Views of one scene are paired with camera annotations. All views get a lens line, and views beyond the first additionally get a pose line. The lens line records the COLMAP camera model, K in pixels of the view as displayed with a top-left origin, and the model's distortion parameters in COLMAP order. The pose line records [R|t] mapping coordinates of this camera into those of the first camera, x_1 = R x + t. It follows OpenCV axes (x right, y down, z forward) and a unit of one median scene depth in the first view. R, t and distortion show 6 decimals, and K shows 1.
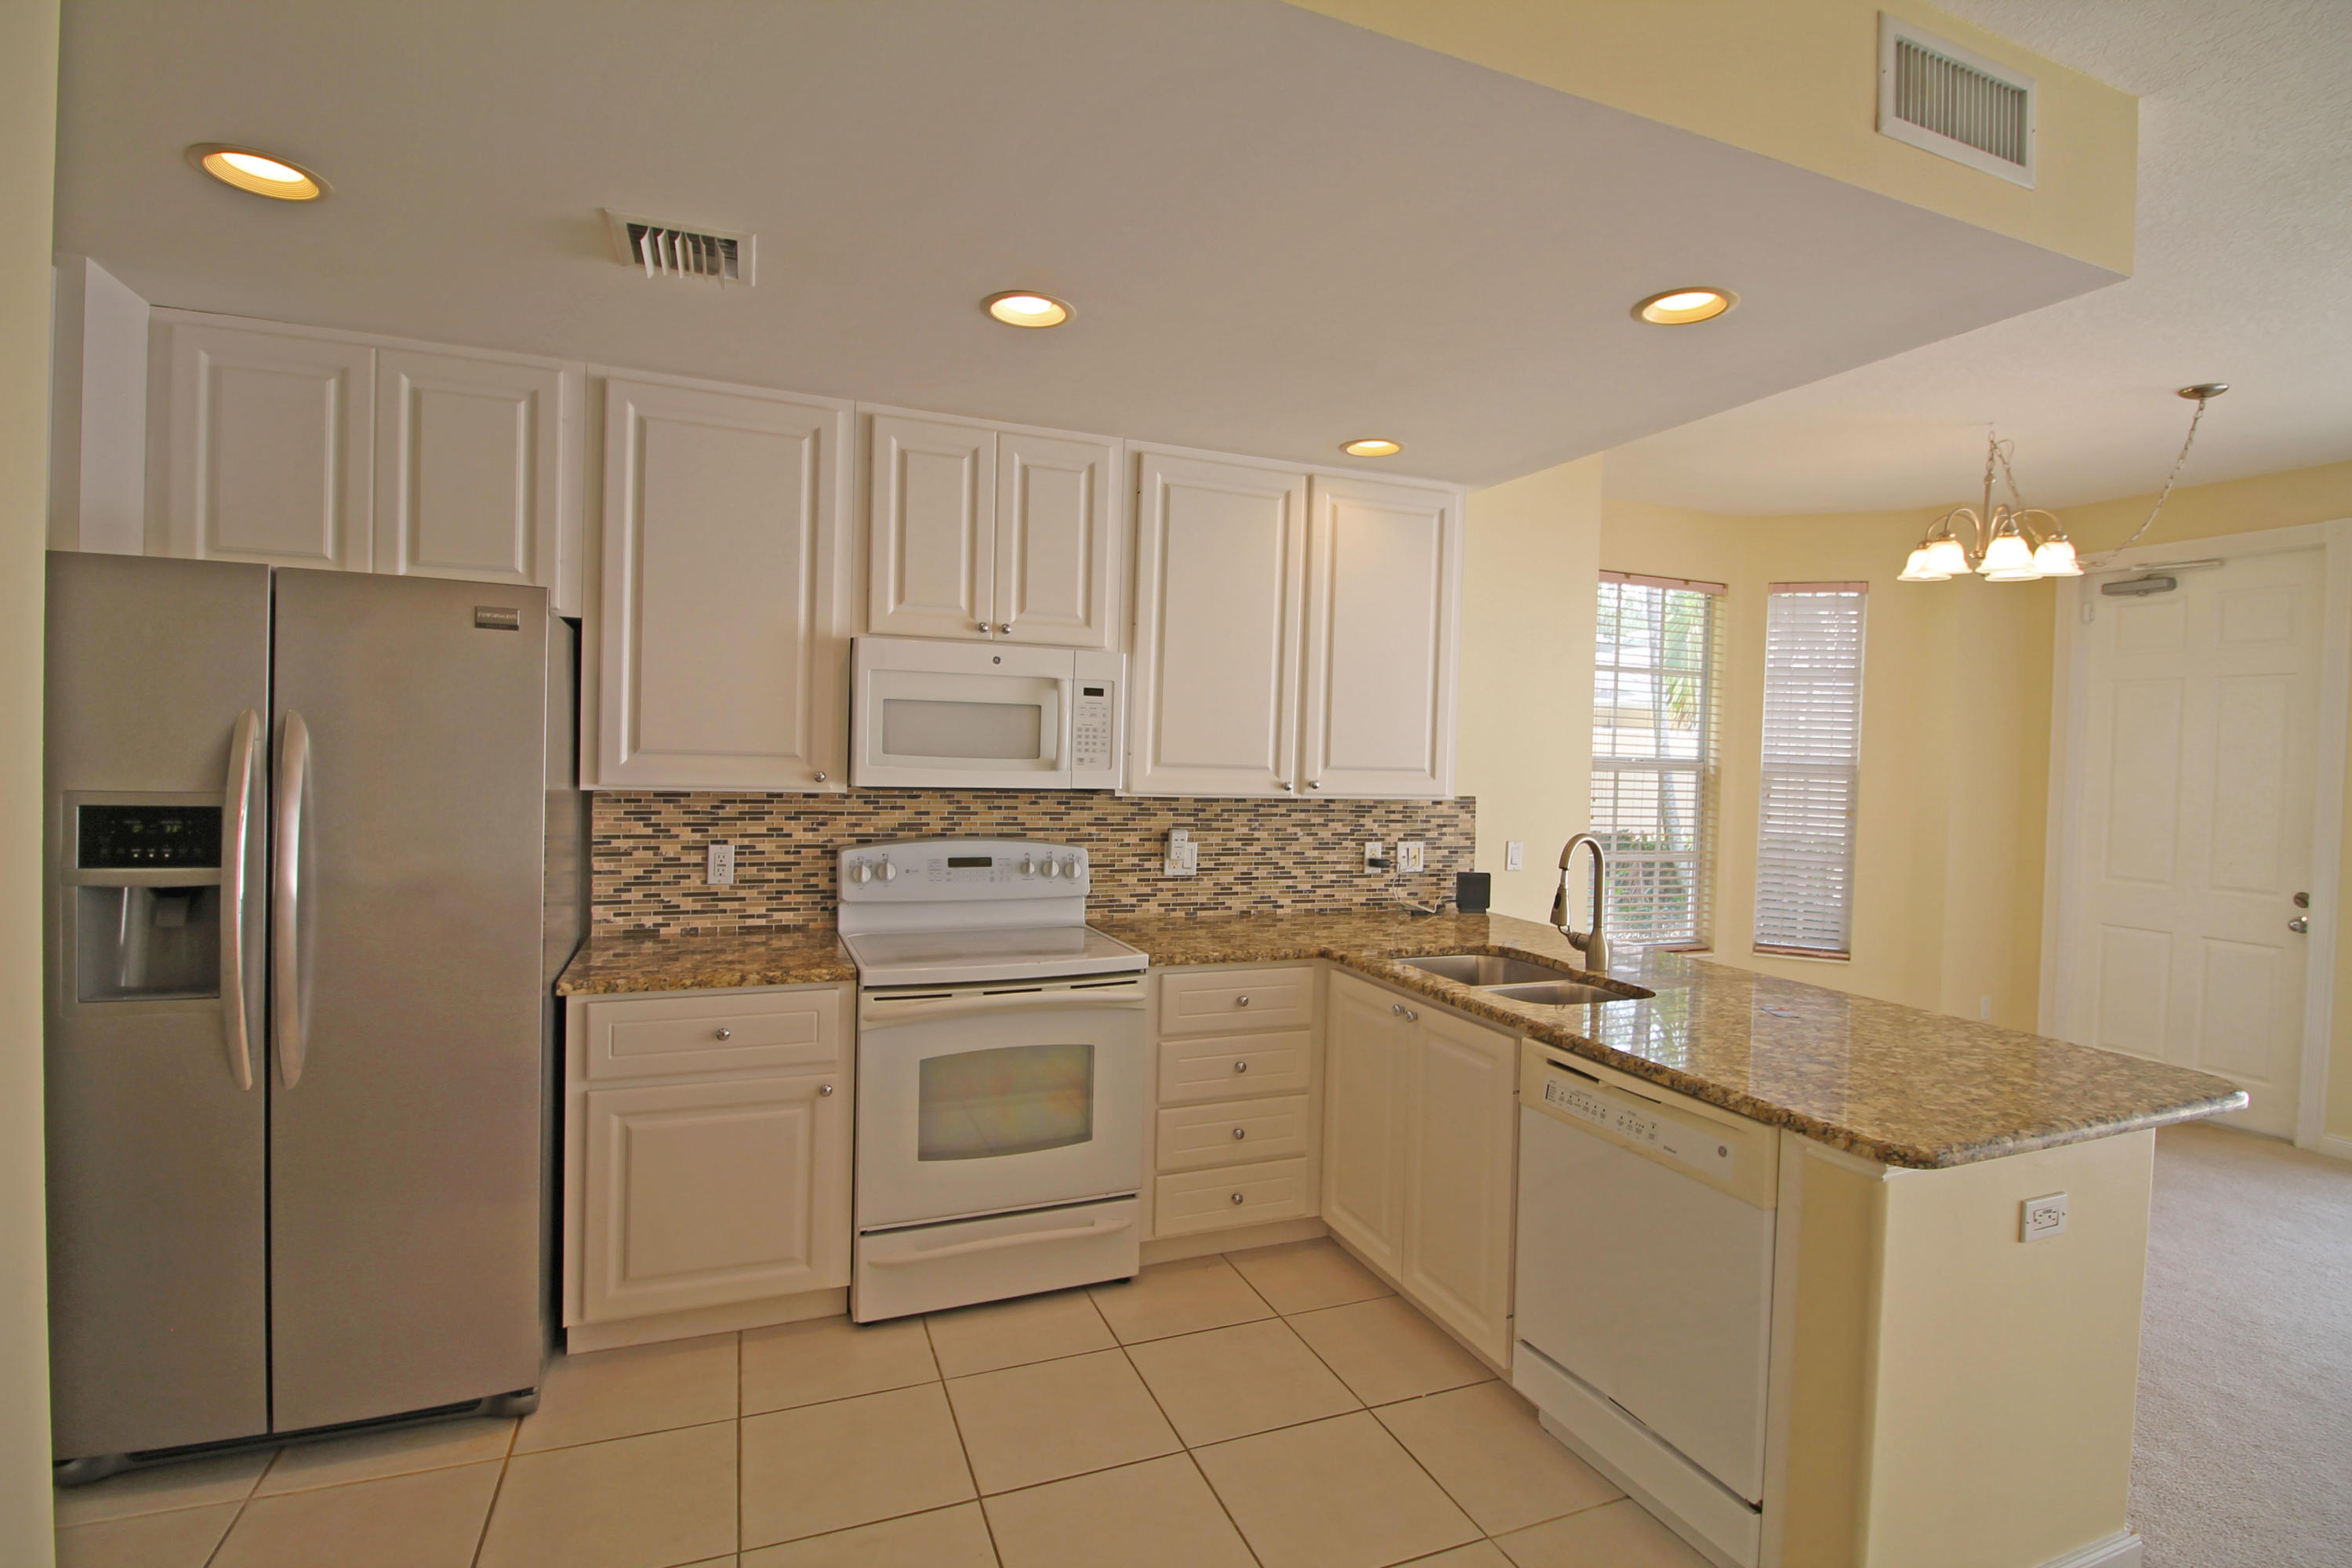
lens RADIAL K [[1111.4, 0, 1186.5], [0, 1111.4, 774.1], [0, 0, 1]] dist [-0.005988, -0.008897]
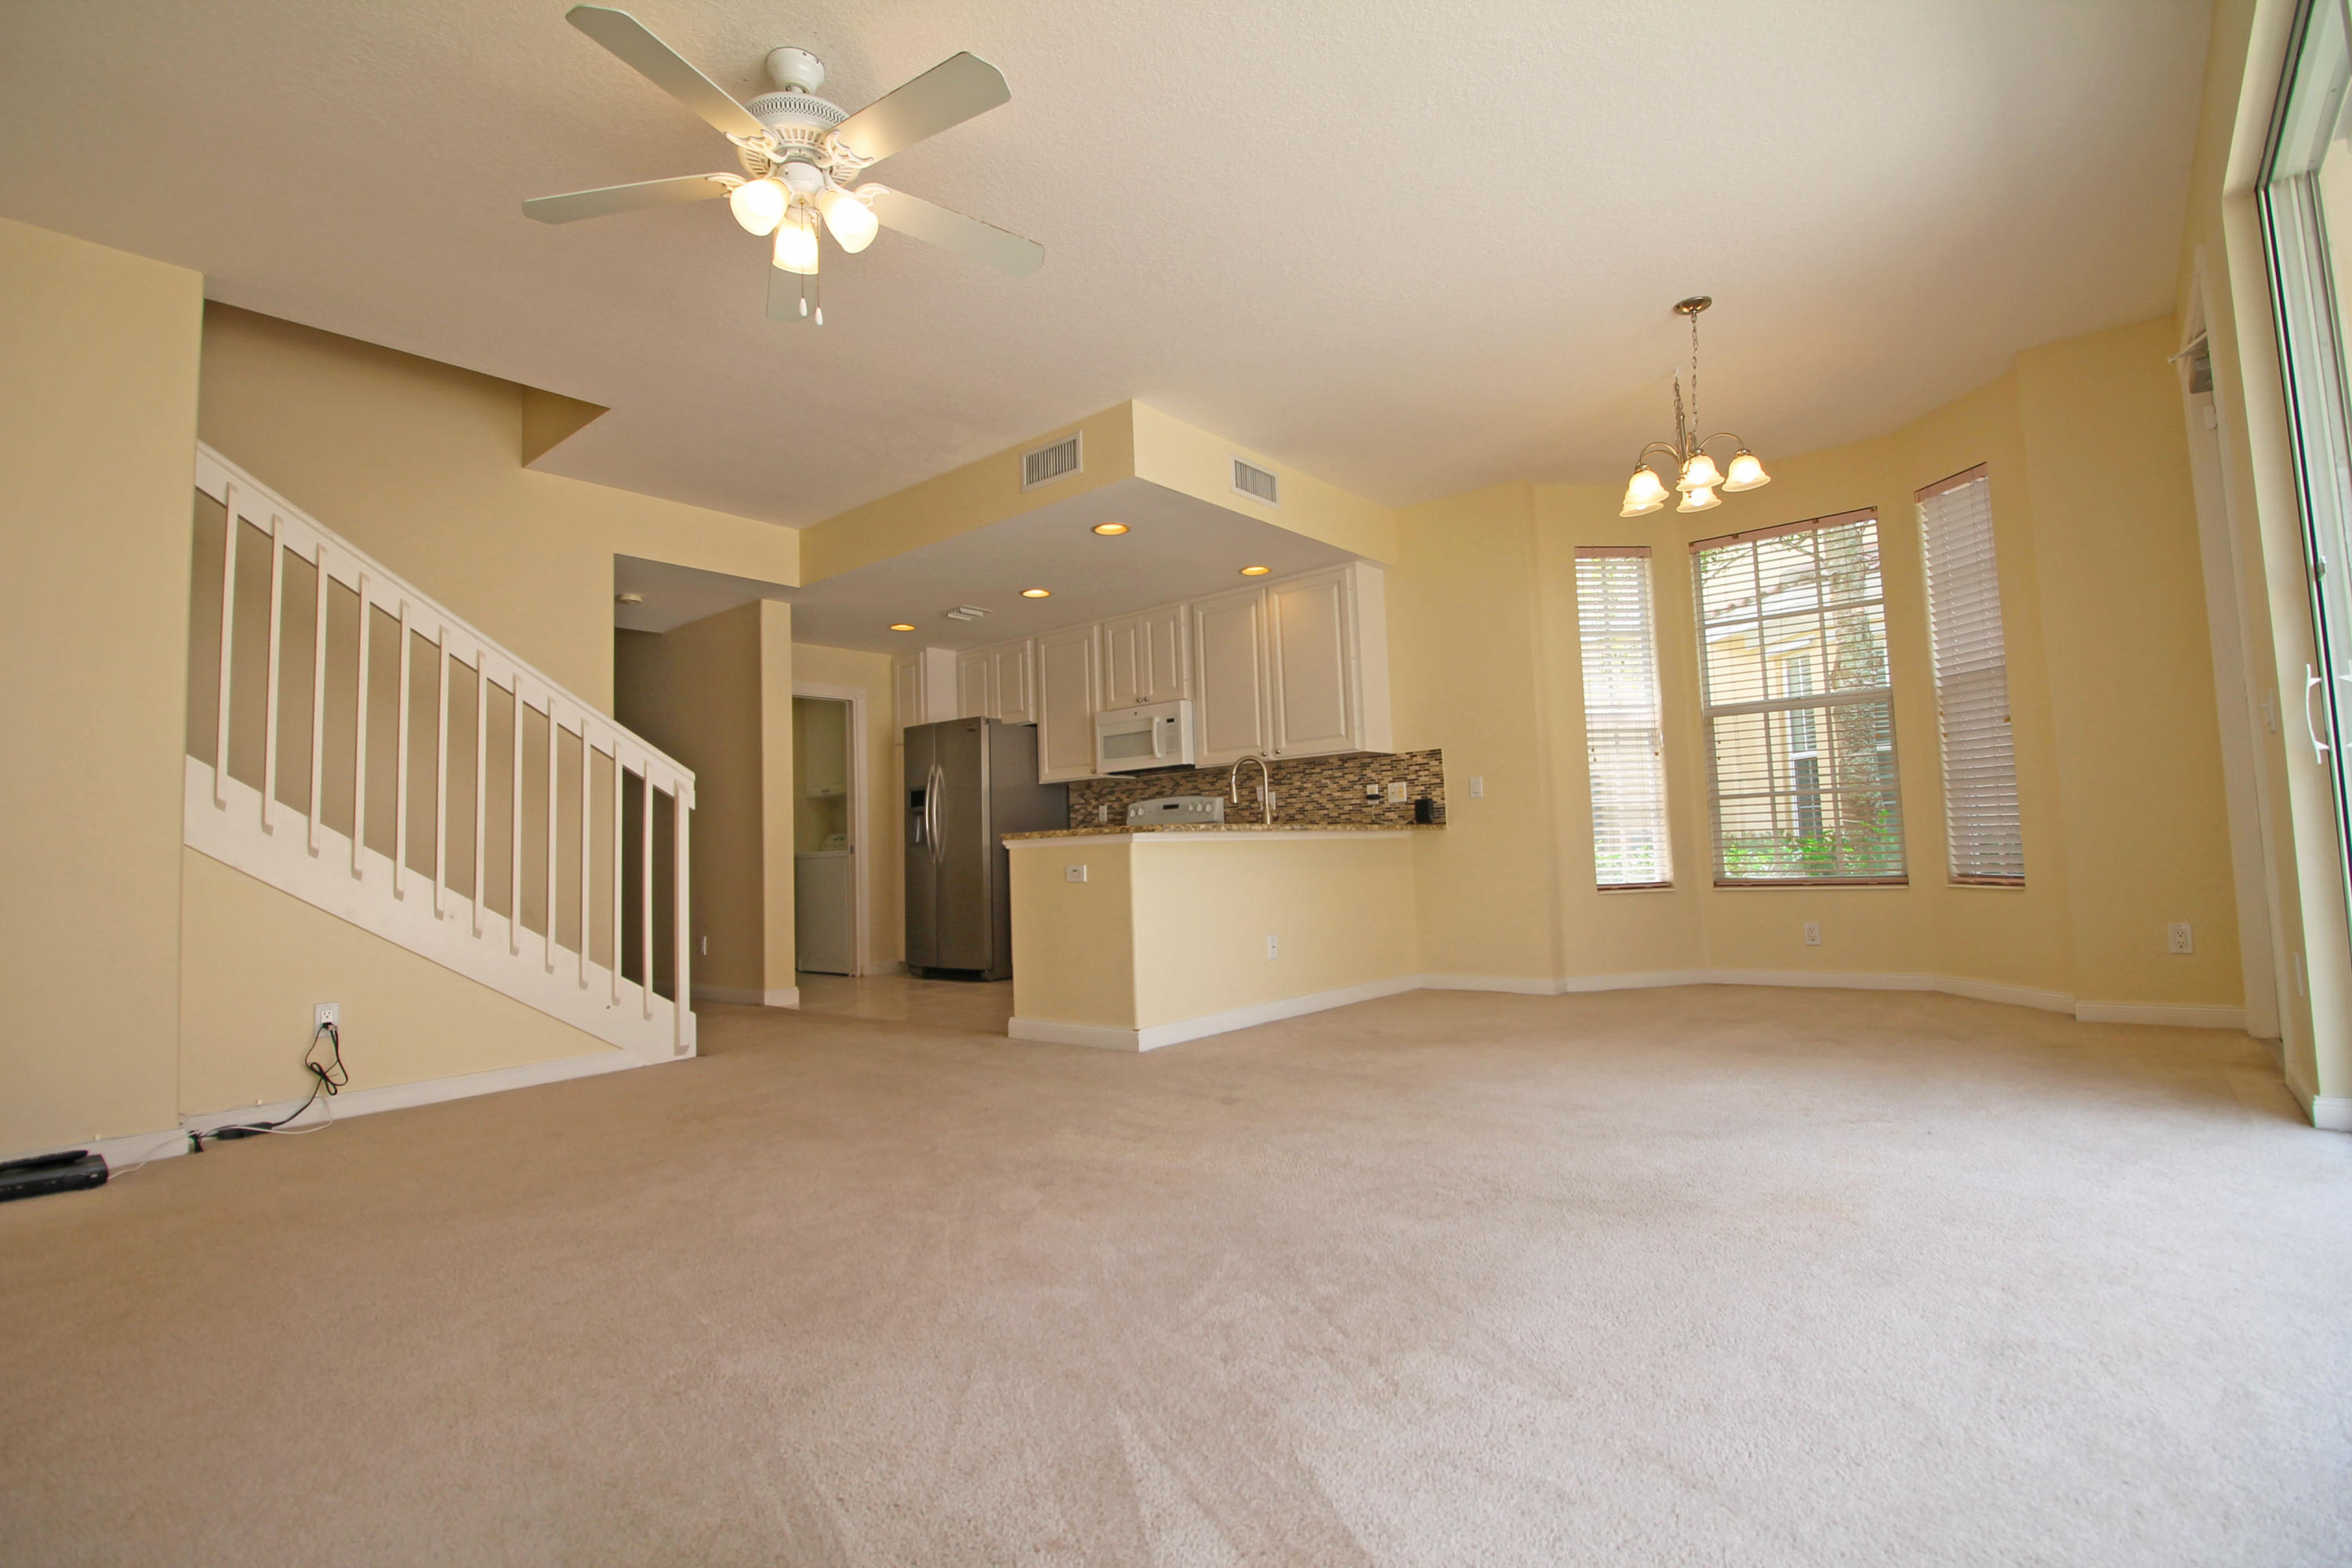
lens RADIAL K [[1111.4, 0, 1180.2], [0, 1111.4, 787.4], [0, 0, 1]] dist [-0.005988, -0.008897]
pose [[0.468301, -0.094691, -0.878480, 1.777410], [0.034240, 0.995439, -0.089045, 0.243836], [0.882905, 0.011621, 0.469407, 0.006070]]
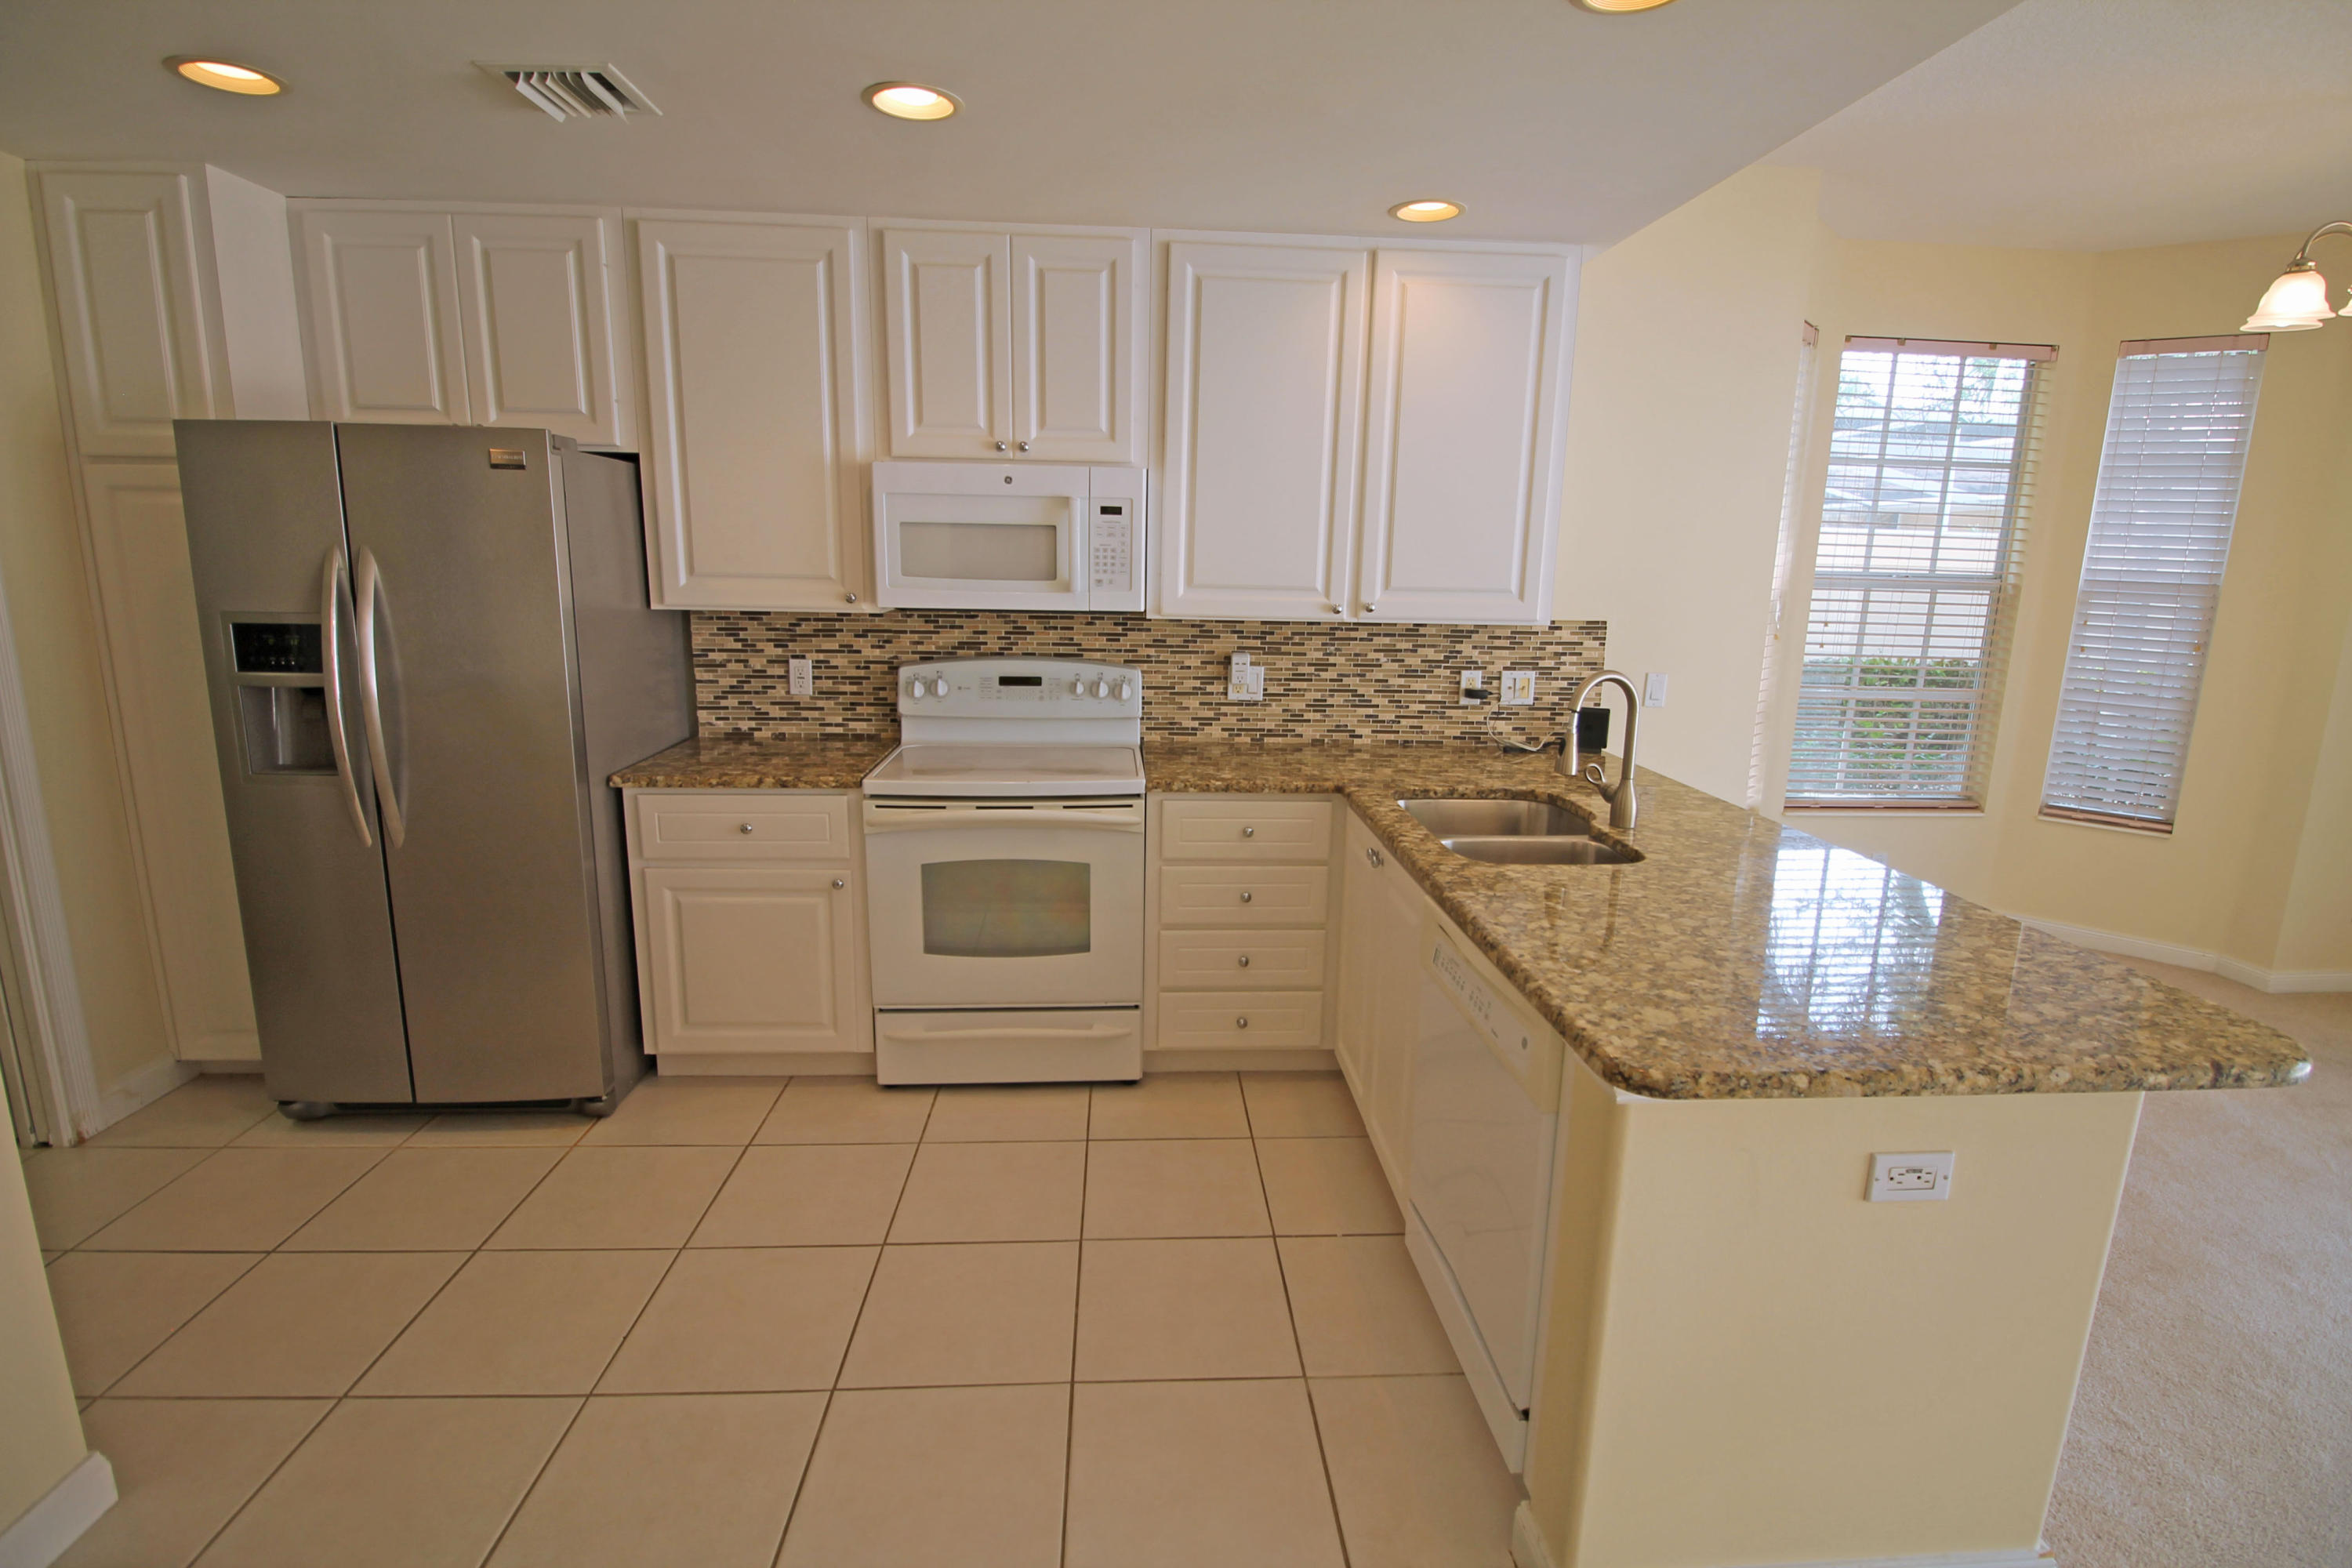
lens RADIAL K [[1111.4, 0, 1185.8], [0, 1111.4, 778.6], [0, 0, 1]] dist [-0.005988, -0.008897]
pose [[0.947436, 0.057221, -0.314787, 0.292814], [-0.001816, 0.984823, 0.173552, -0.011265], [0.319941, -0.163858, 0.933161, 0.074137]]
